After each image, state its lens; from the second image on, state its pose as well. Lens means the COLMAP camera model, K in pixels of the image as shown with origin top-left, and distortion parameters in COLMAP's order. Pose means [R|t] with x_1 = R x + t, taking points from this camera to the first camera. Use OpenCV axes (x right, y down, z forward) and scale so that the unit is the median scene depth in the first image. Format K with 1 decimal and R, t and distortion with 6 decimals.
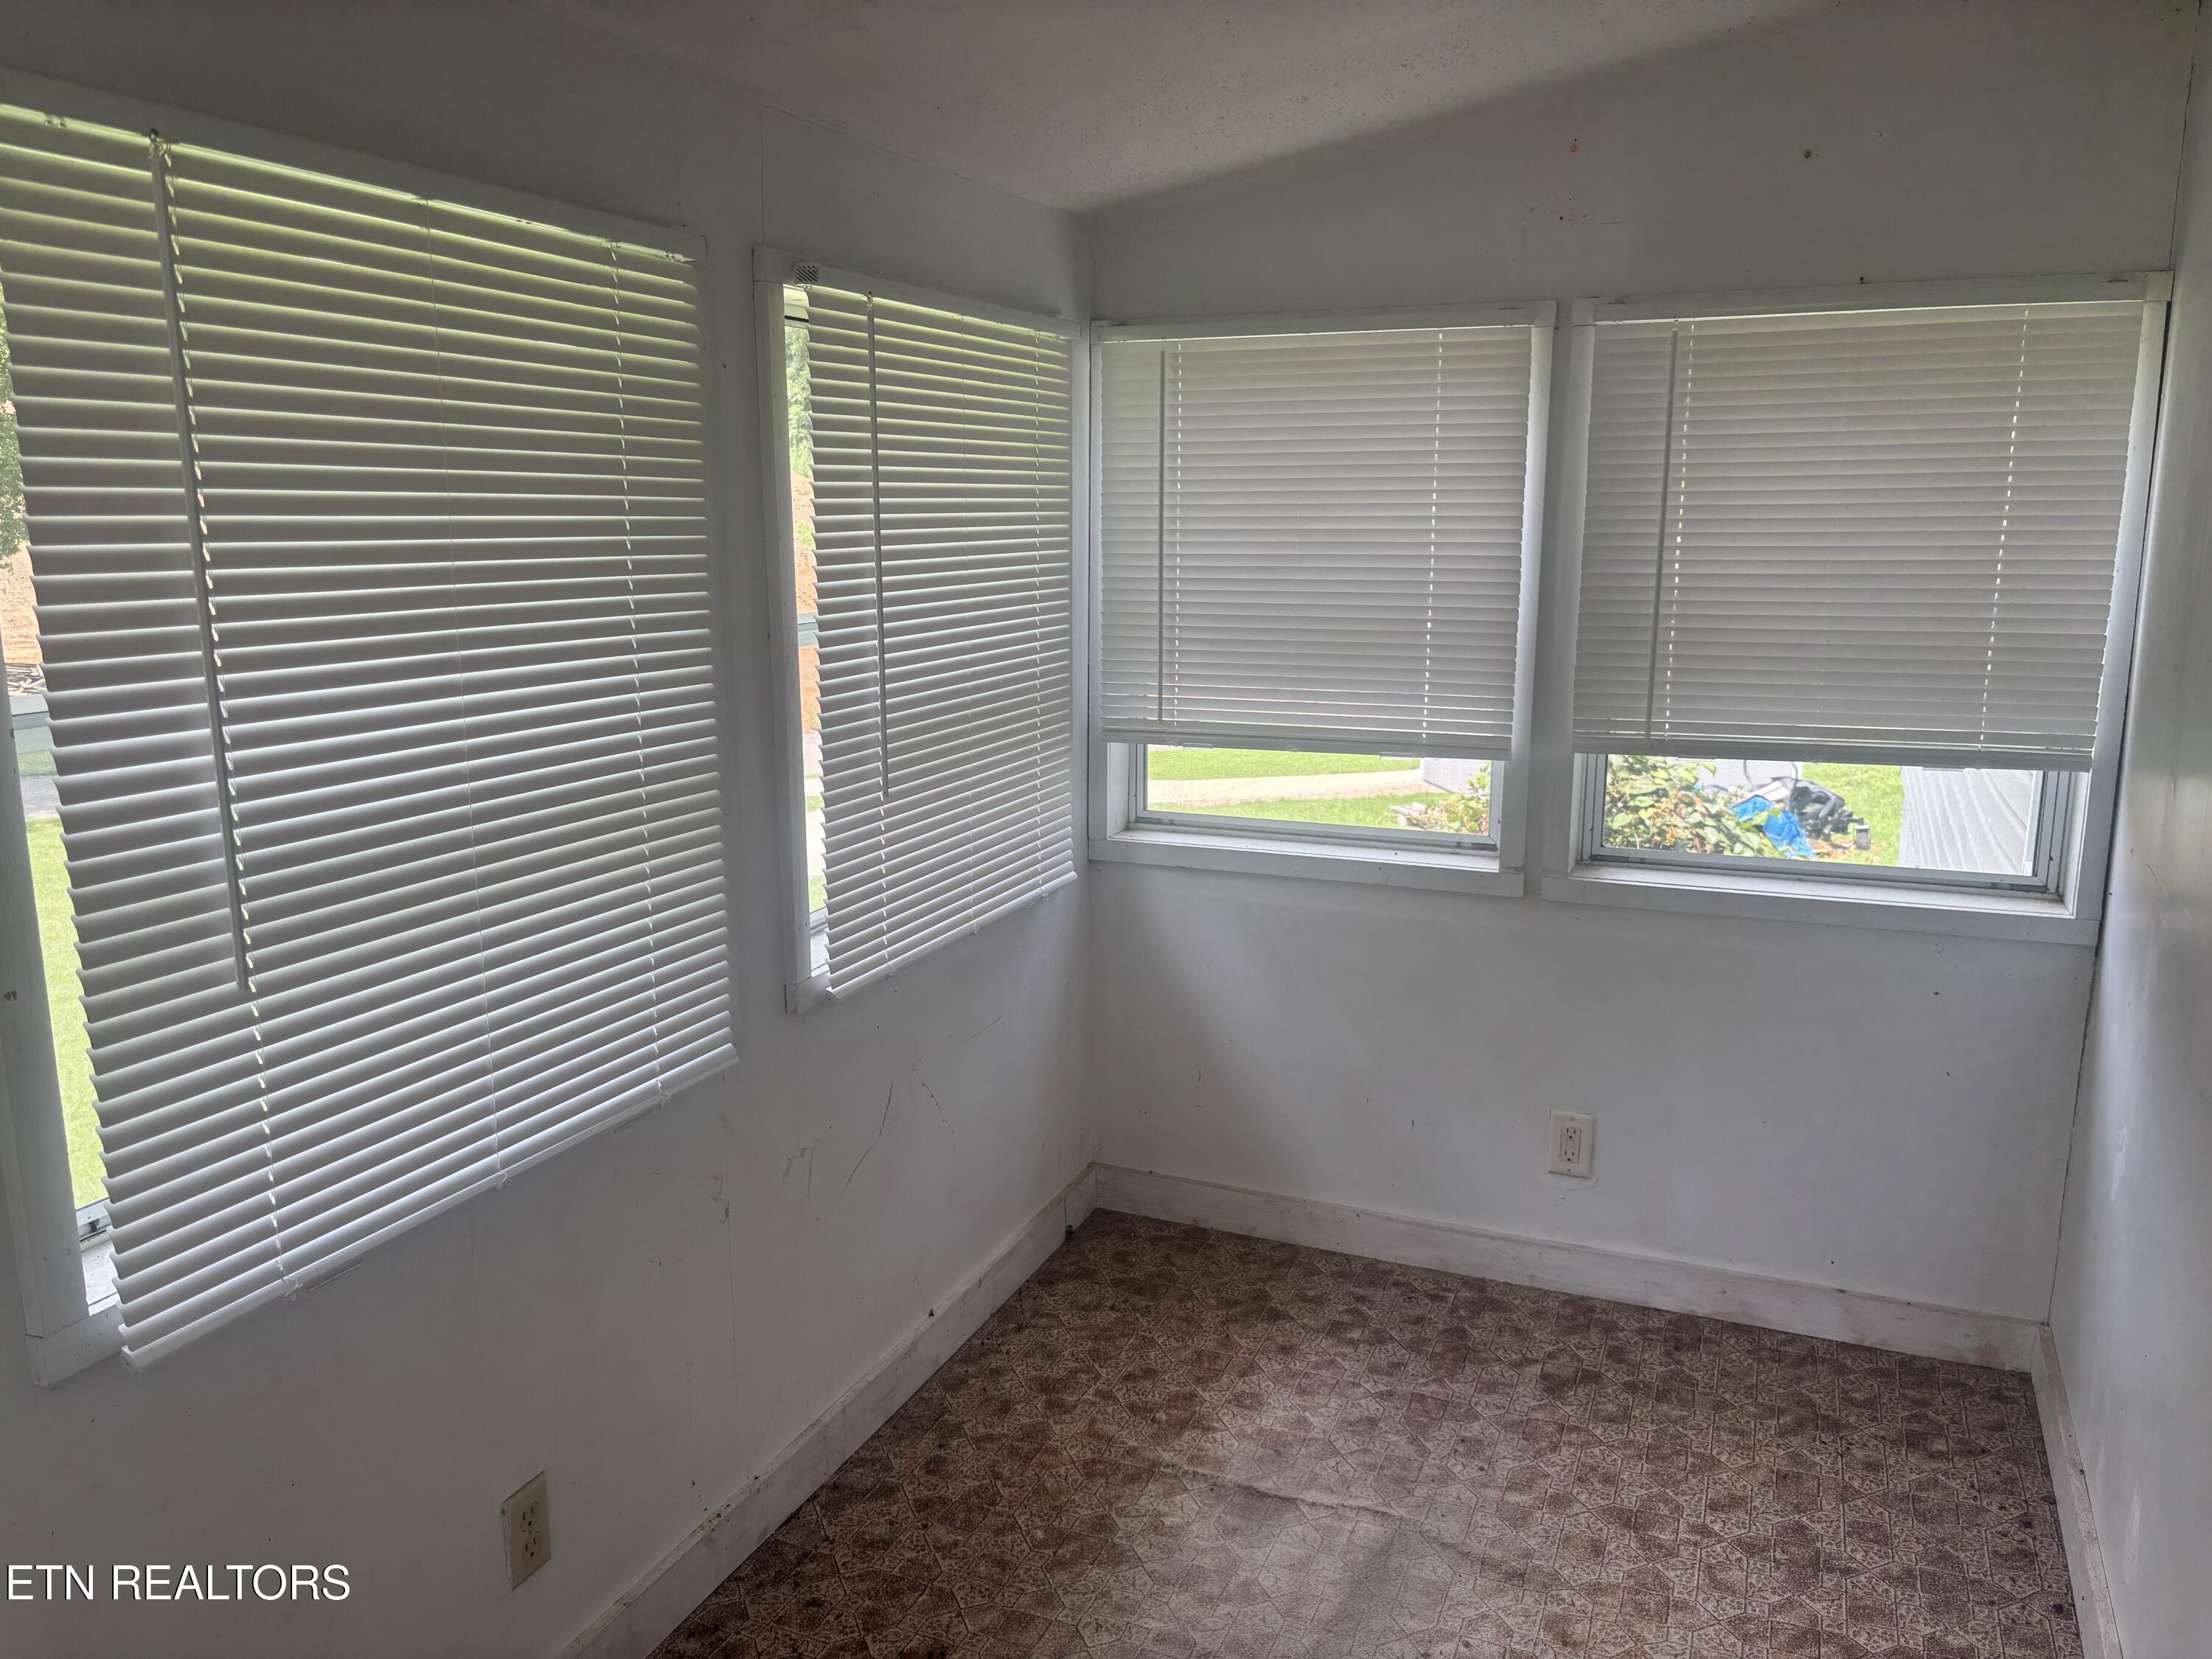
lens RADIAL K [[1690.0, 0, 1106.0], [0, 1690.0, 829.5], [0, 0, 1]] dist [0.037556, -0.050957]
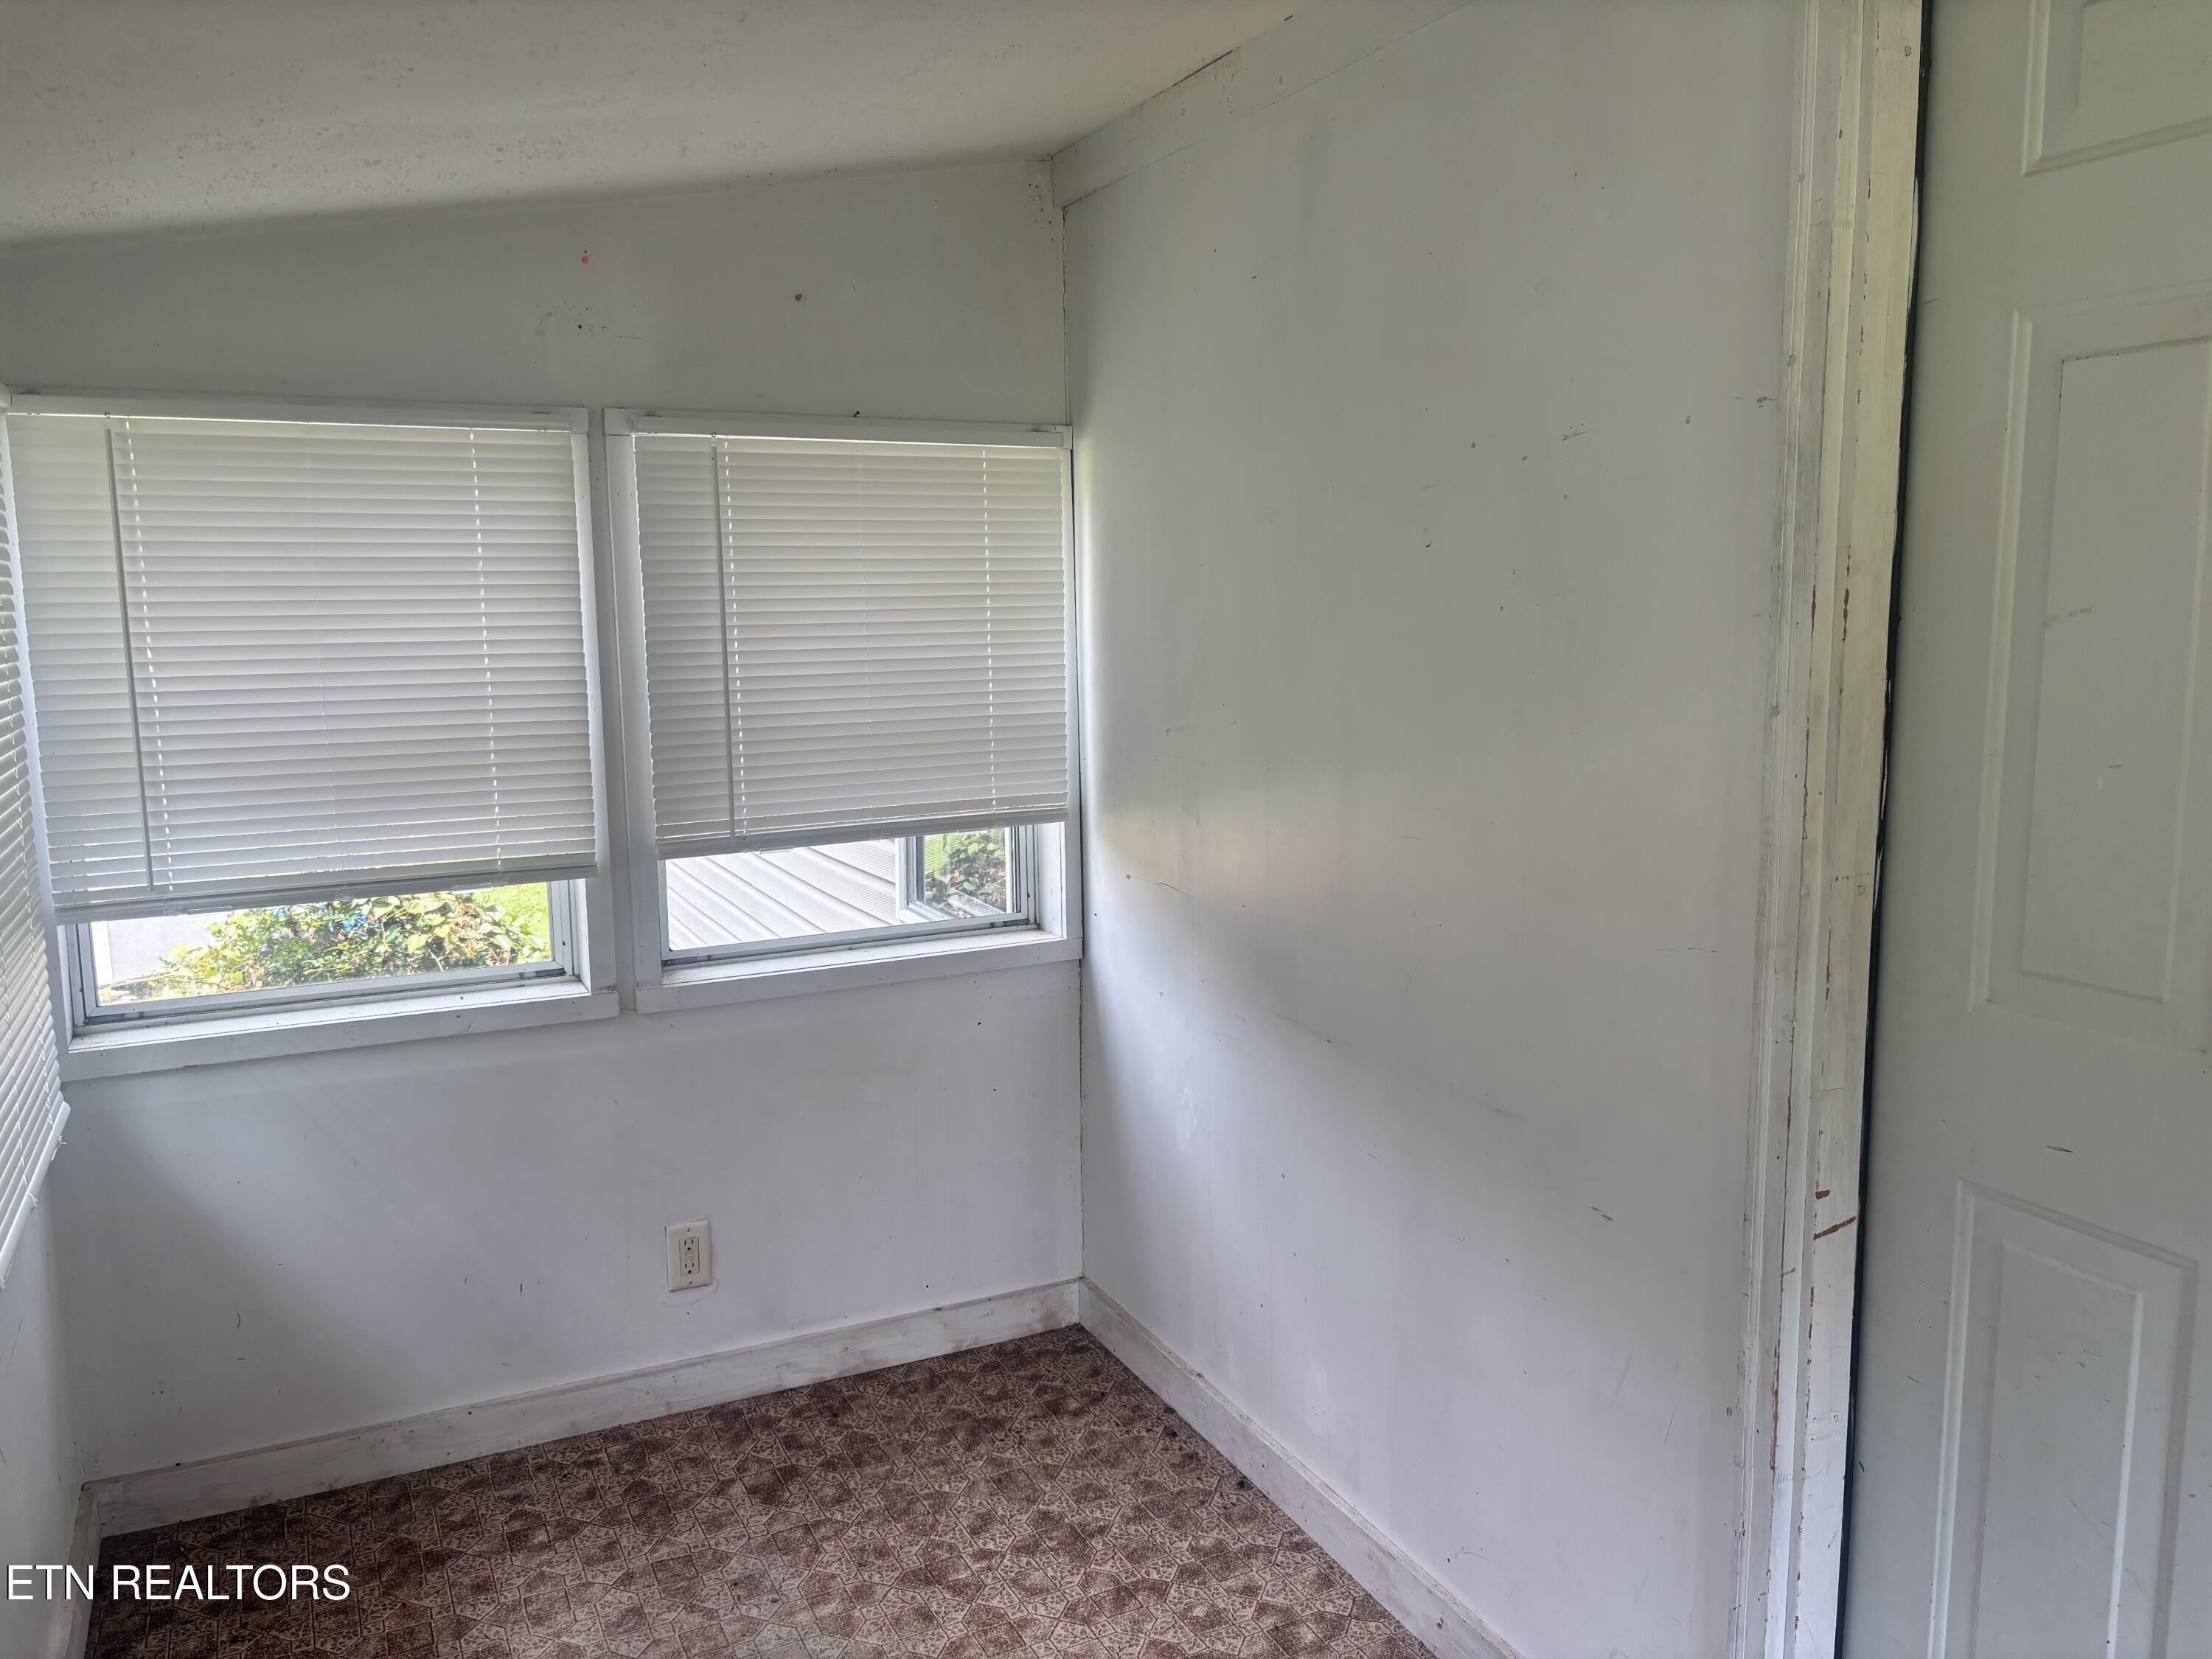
lens RADIAL K [[1682.7, 0, 1104.3], [0, 1682.7, 809.7], [0, 0, 1]] dist [-0.033939, 0.062587]
pose [[0.651842, -0.101192, 0.751574, -0.298863], [0.156494, 0.987675, -0.002746, -0.032151], [-0.742033, 0.119407, 0.659644, 0.164907]]
